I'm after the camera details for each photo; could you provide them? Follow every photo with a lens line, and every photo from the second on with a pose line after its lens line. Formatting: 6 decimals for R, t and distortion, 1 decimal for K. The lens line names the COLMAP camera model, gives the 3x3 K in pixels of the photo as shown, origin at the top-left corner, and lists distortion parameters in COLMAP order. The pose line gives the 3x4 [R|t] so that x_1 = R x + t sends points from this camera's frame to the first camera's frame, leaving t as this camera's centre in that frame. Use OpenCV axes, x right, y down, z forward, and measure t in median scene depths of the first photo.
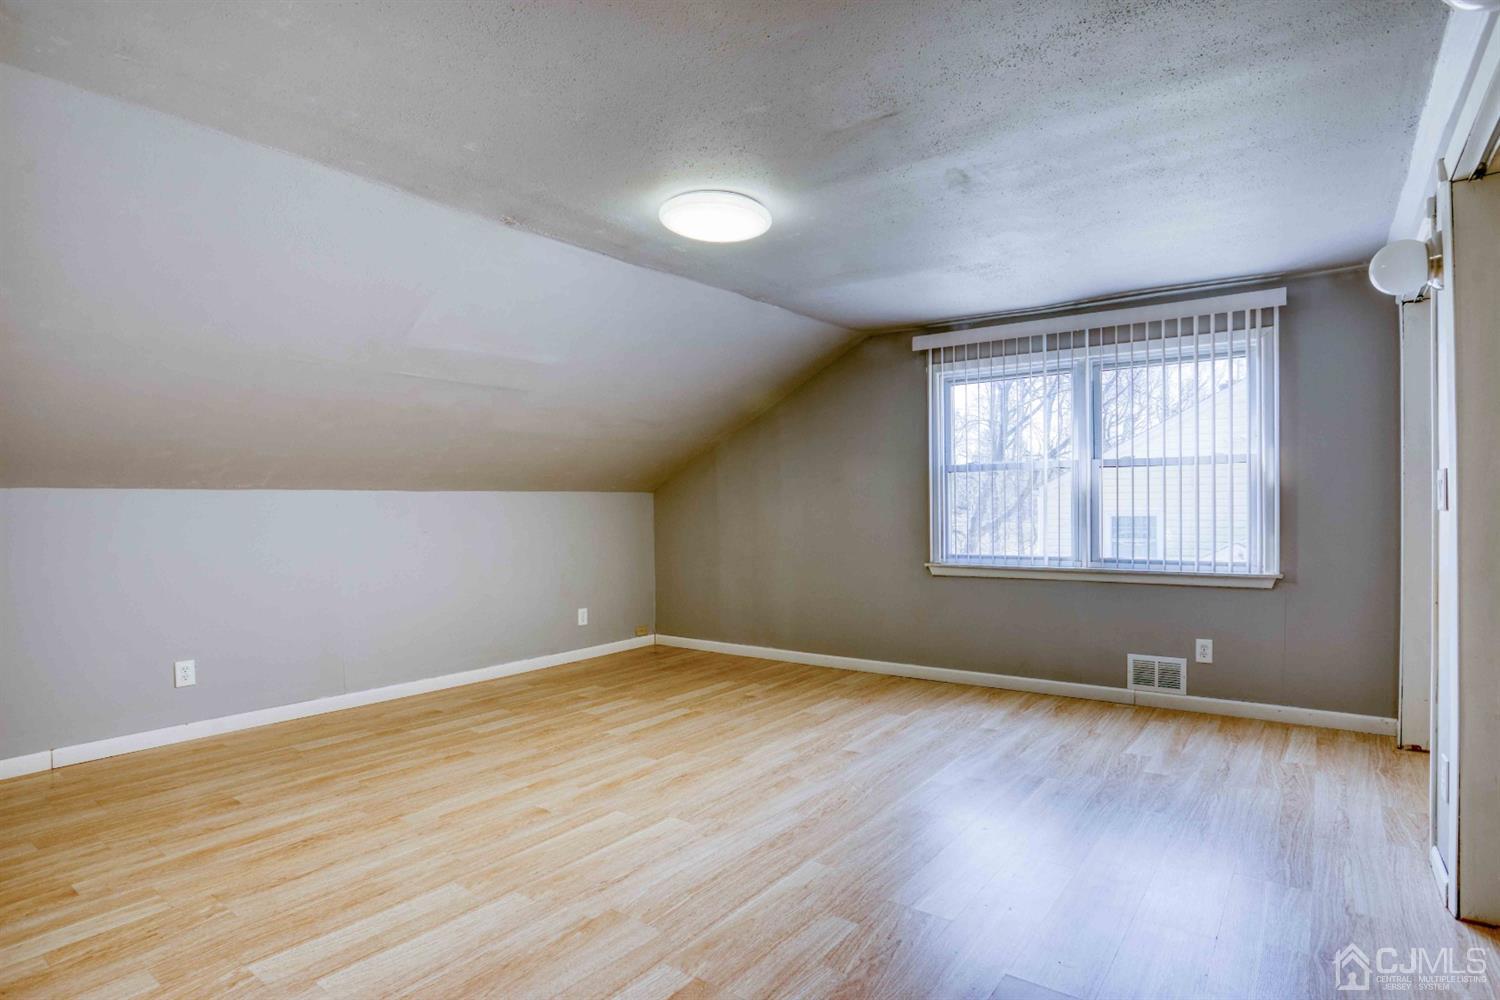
lens RADIAL K [[739.3, 0, 744.9], [0, 739.3, 497.6], [0, 0, 1]] dist [-0.070650, 0.000413]
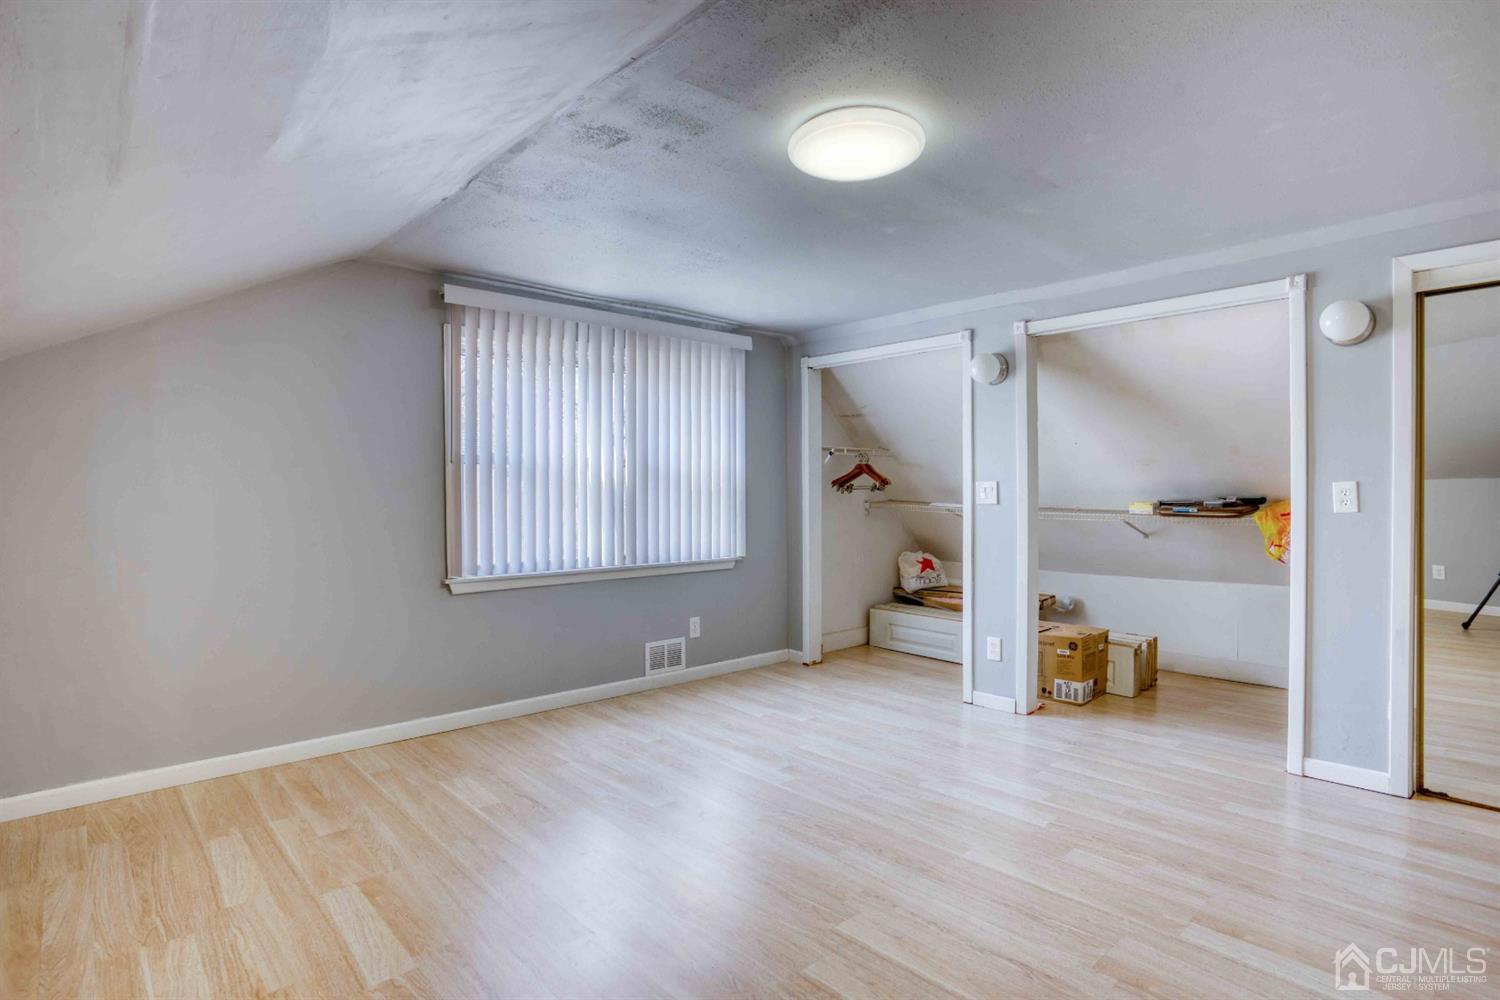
lens RADIAL K [[802.7, 0, 750.0], [0, 802.7, 500.0], [0, 0, 1]] dist [-0.056558, 0.001973]
pose [[0.182101, 0.002750, 0.983276, -0.626050], [-0.003608, 0.999991, -0.002129, 0.007235], [-0.983273, -0.003160, 0.182109, 0.657998]]
